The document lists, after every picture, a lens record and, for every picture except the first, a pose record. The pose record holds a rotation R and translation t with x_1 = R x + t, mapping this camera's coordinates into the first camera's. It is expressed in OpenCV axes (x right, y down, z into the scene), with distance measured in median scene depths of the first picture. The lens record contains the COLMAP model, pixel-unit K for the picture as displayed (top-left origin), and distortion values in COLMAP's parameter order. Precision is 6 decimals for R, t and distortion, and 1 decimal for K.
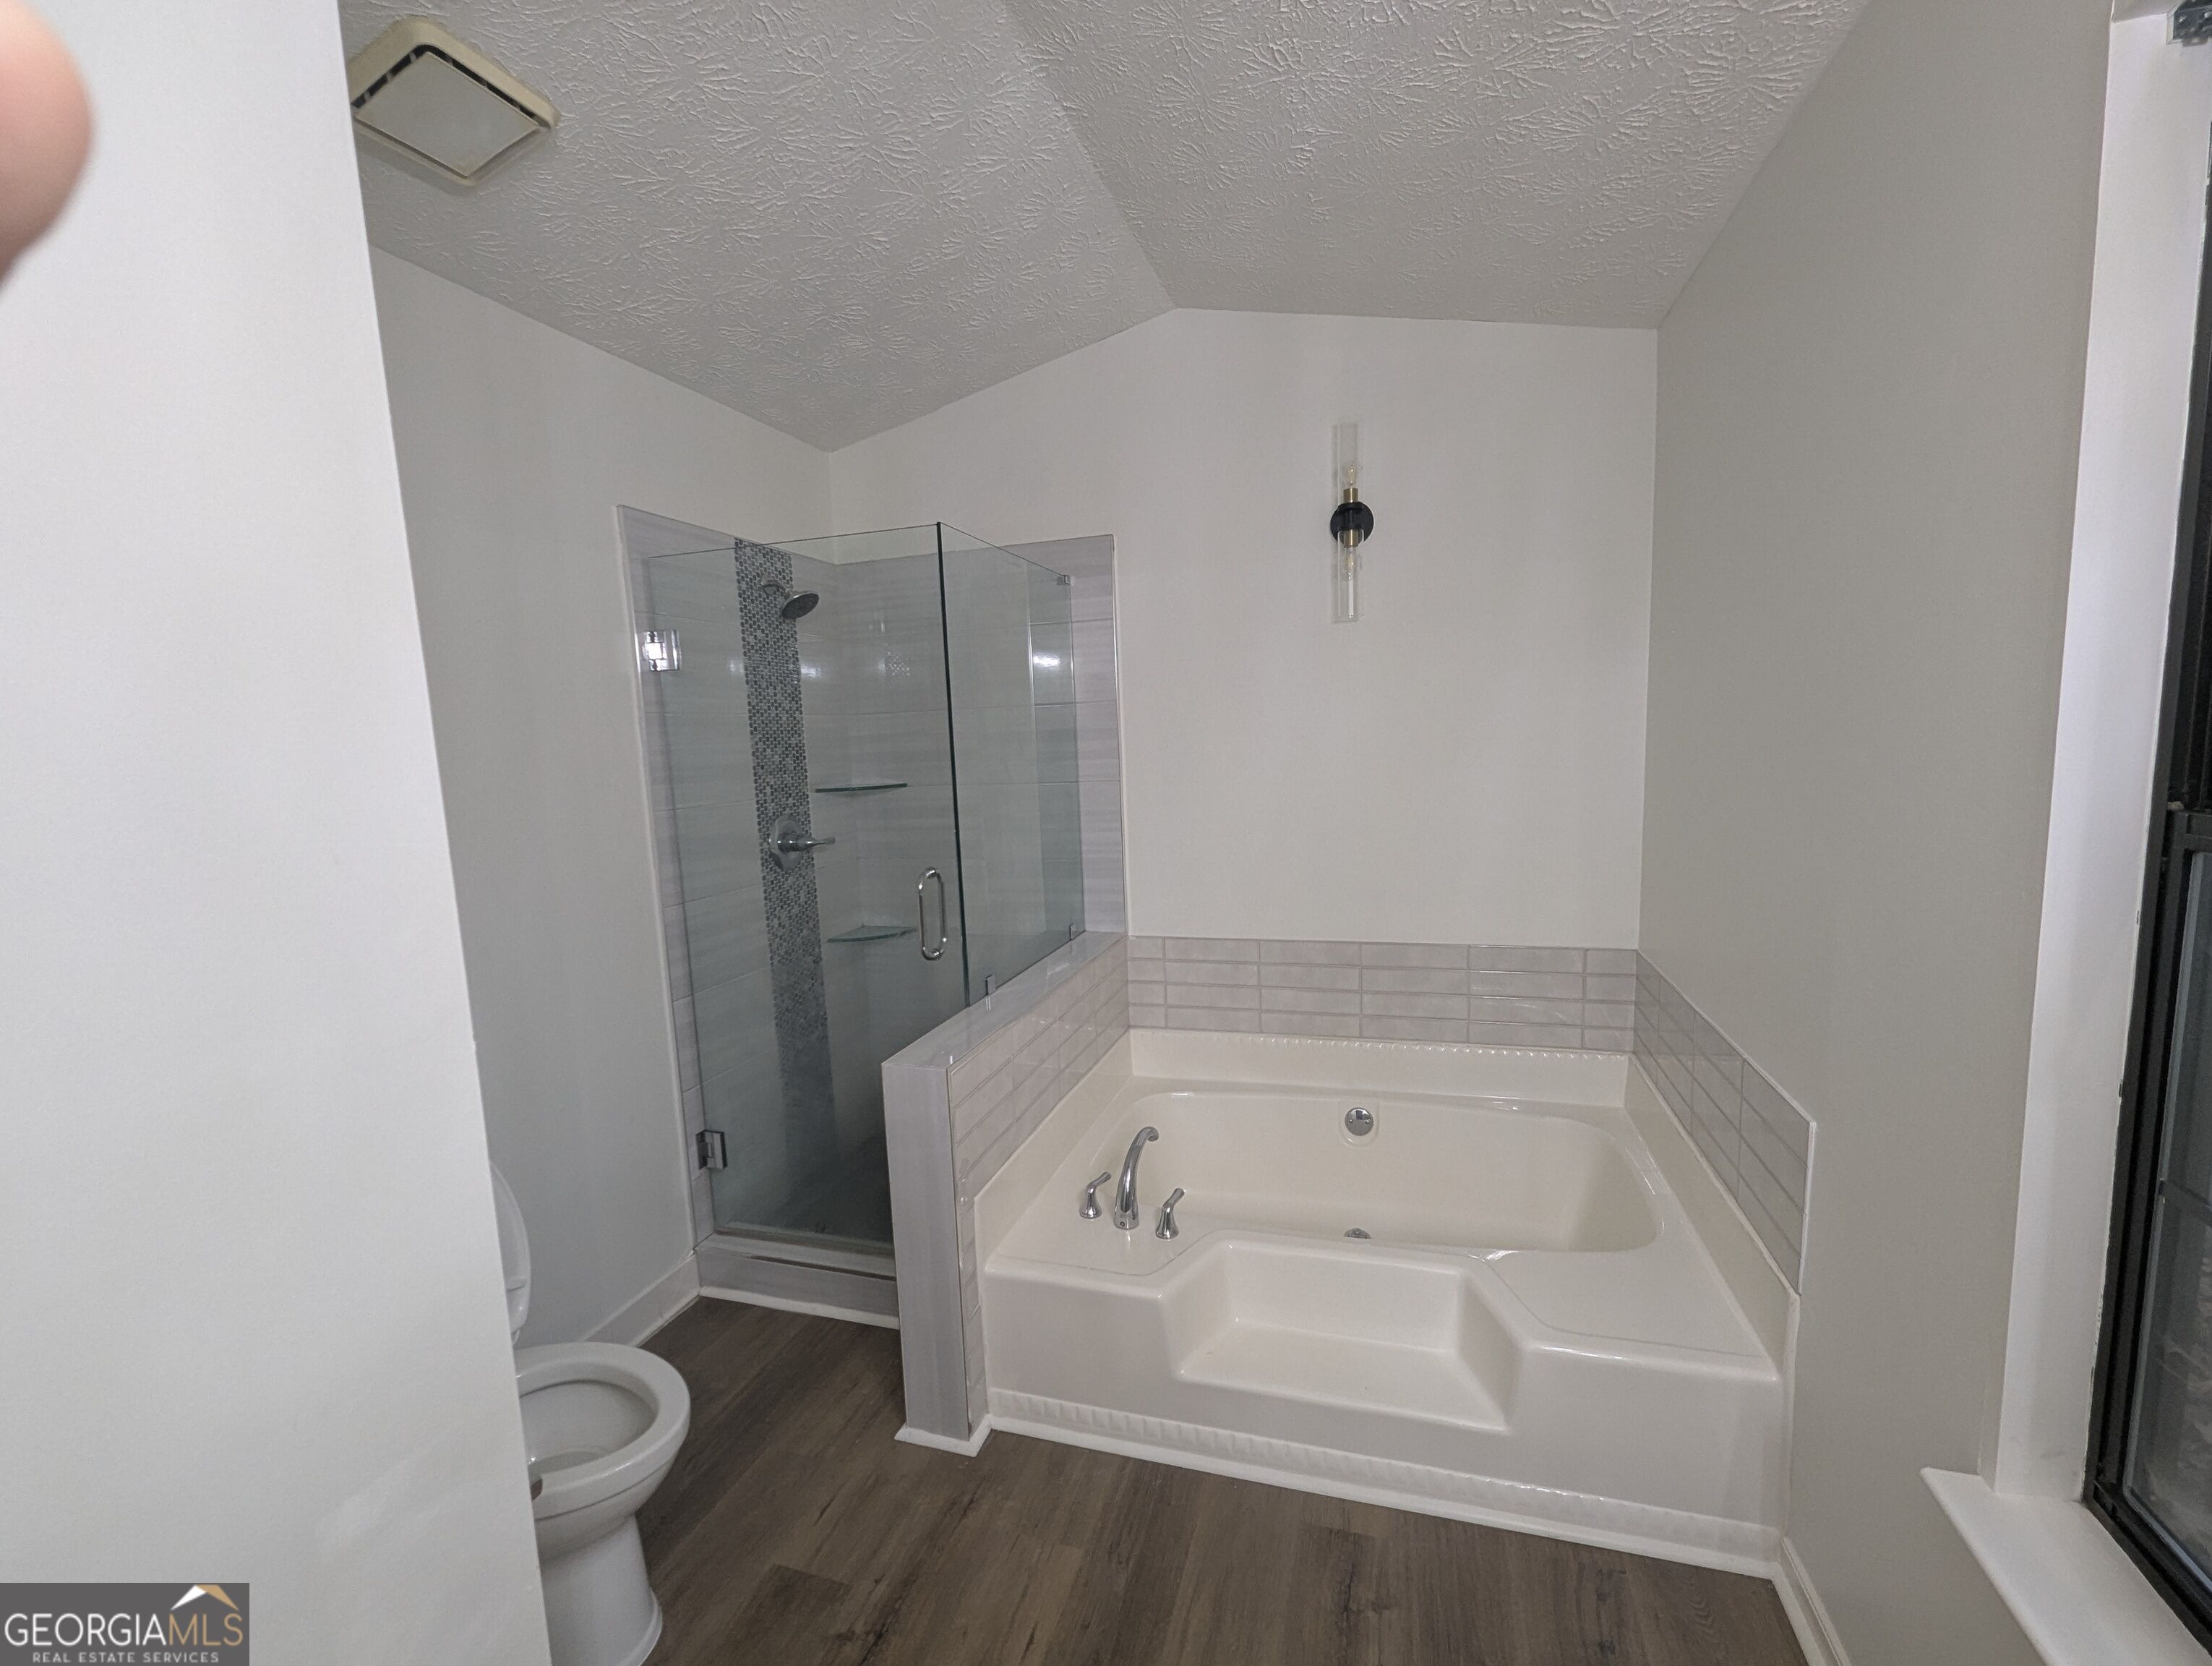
lens RADIAL K [[919.8, 0, 1121.7], [0, 919.8, 846.3], [0, 0, 1]] dist [0.004396, -0.002360]
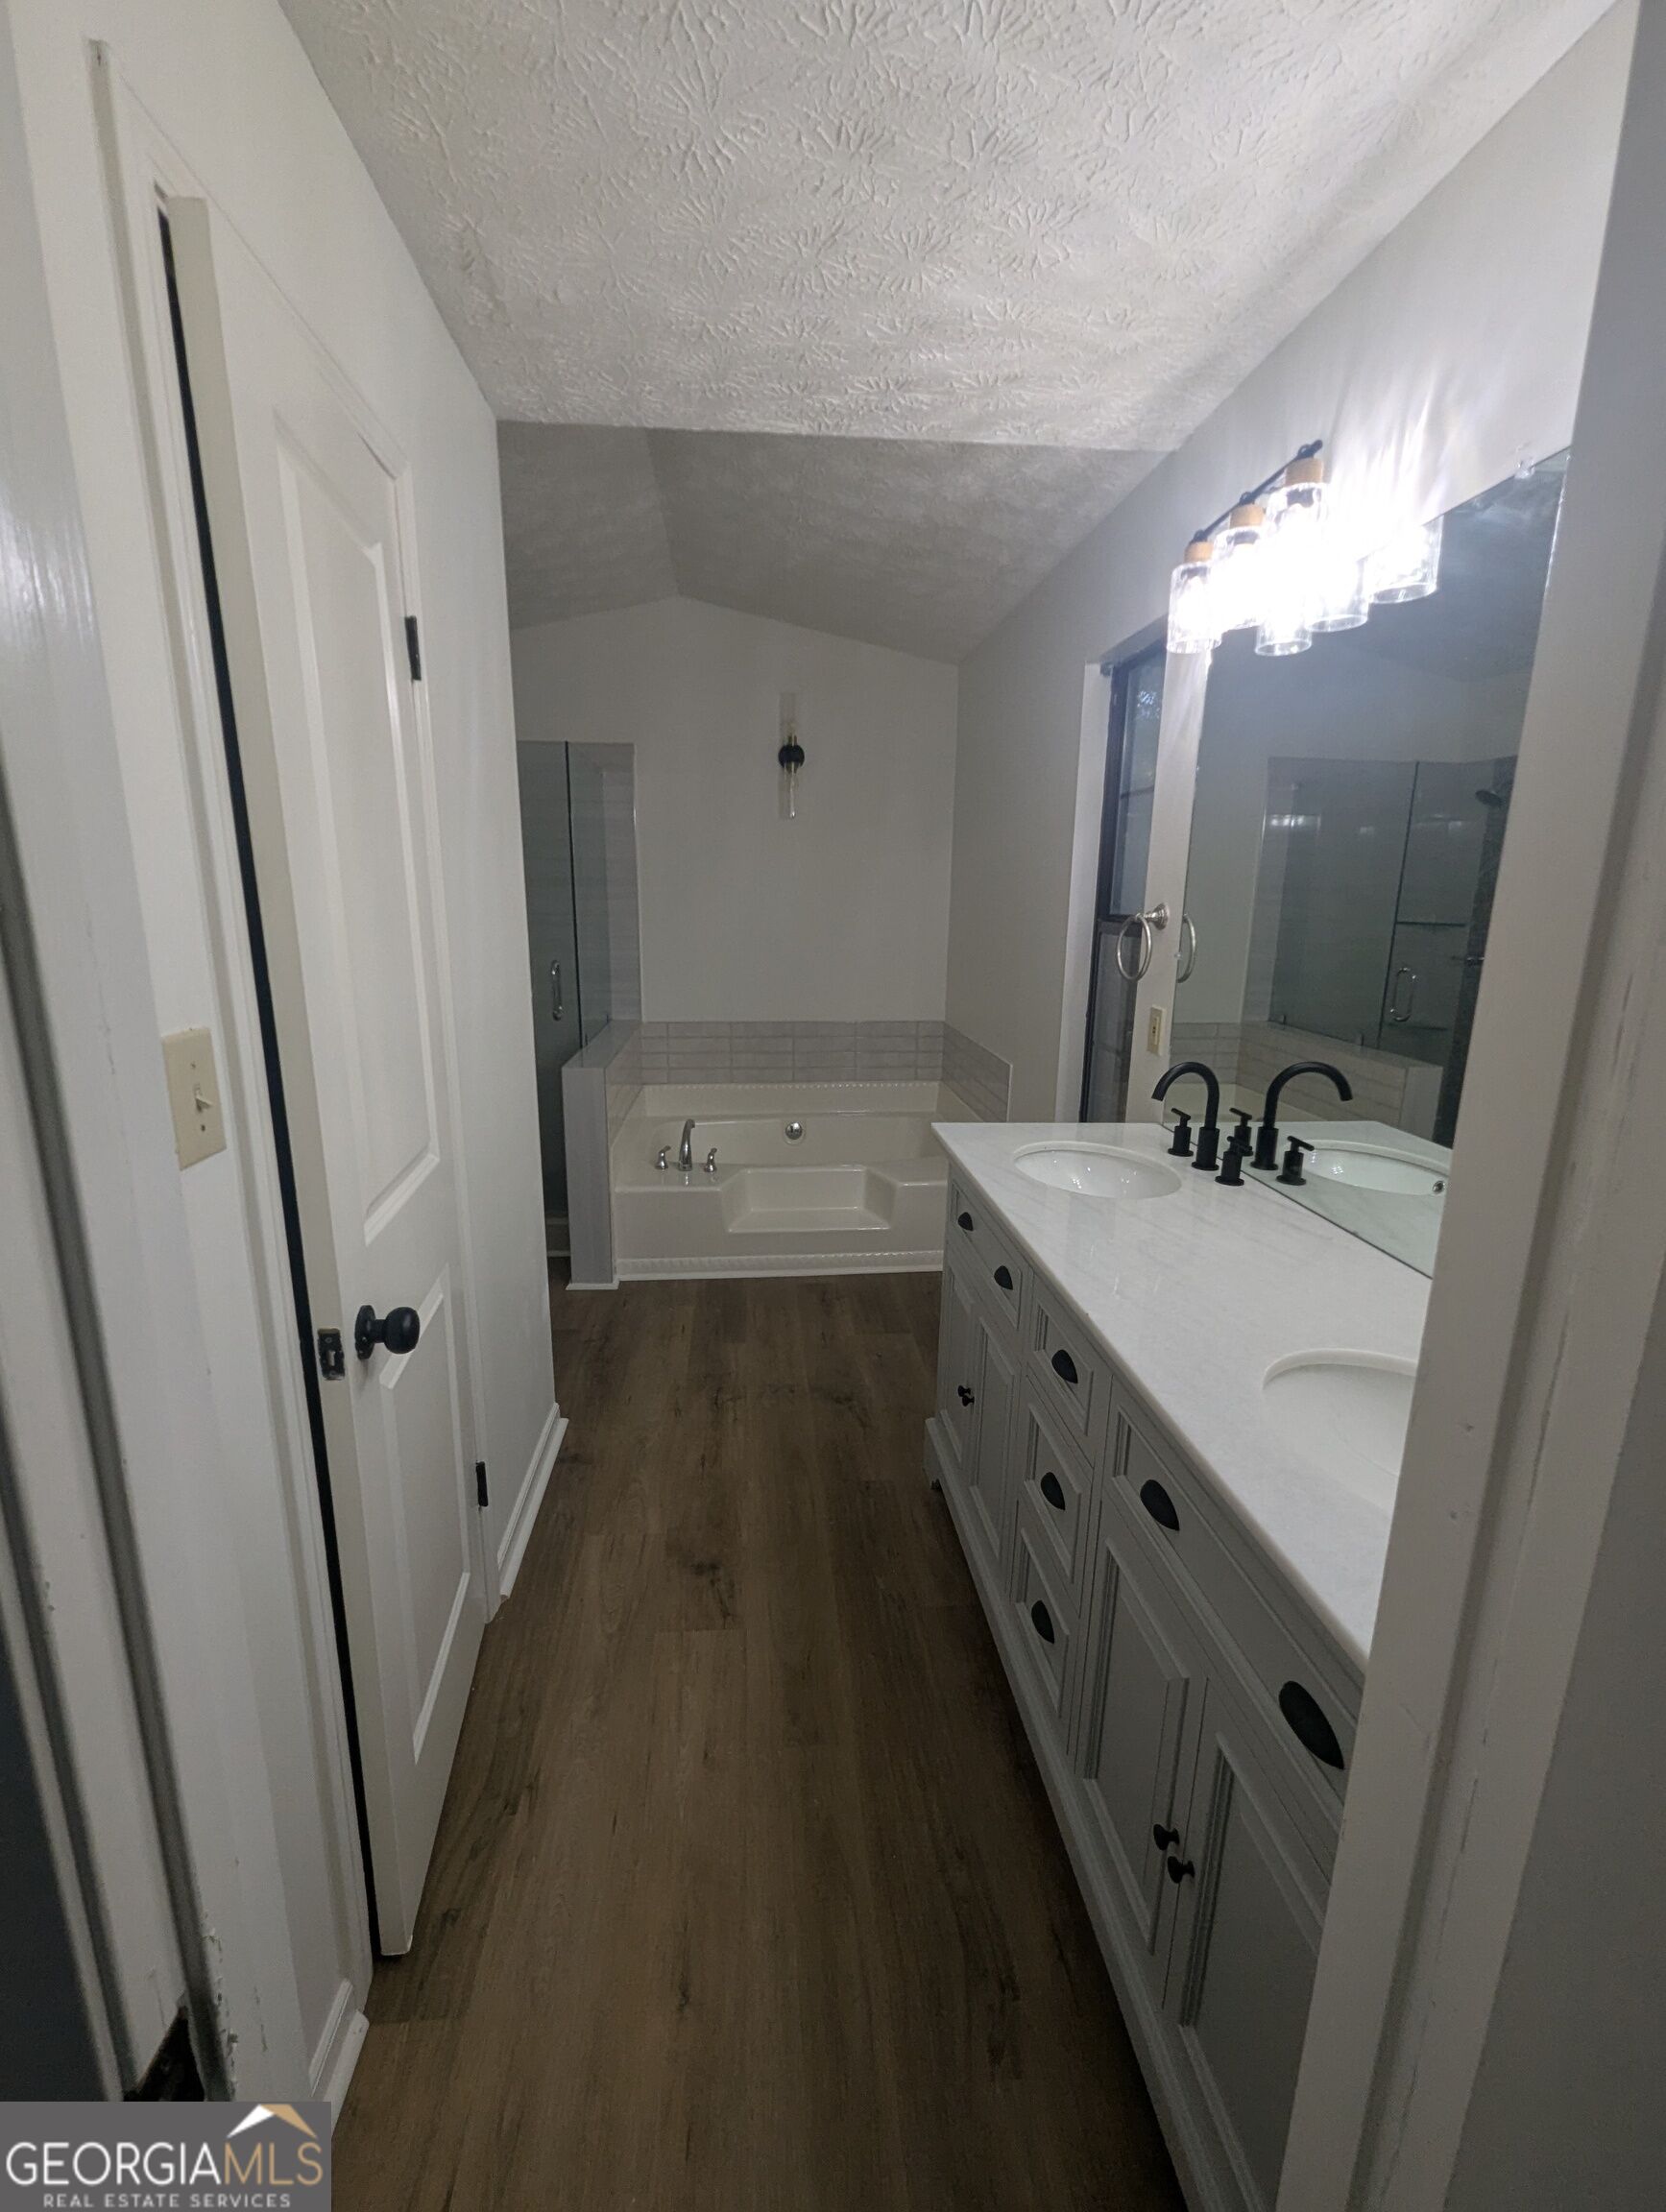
lens RADIAL K [[919.7, 0, 829.0], [0, 919.7, 1095.8], [0, 0, 1]] dist [0.004396, -0.002360]
pose [[0.923500, -0.036547, 0.381853, -0.320007], [0.001194, 0.995720, 0.092413, 0.088825], [-0.383596, -0.084887, 0.919592, -0.545882]]
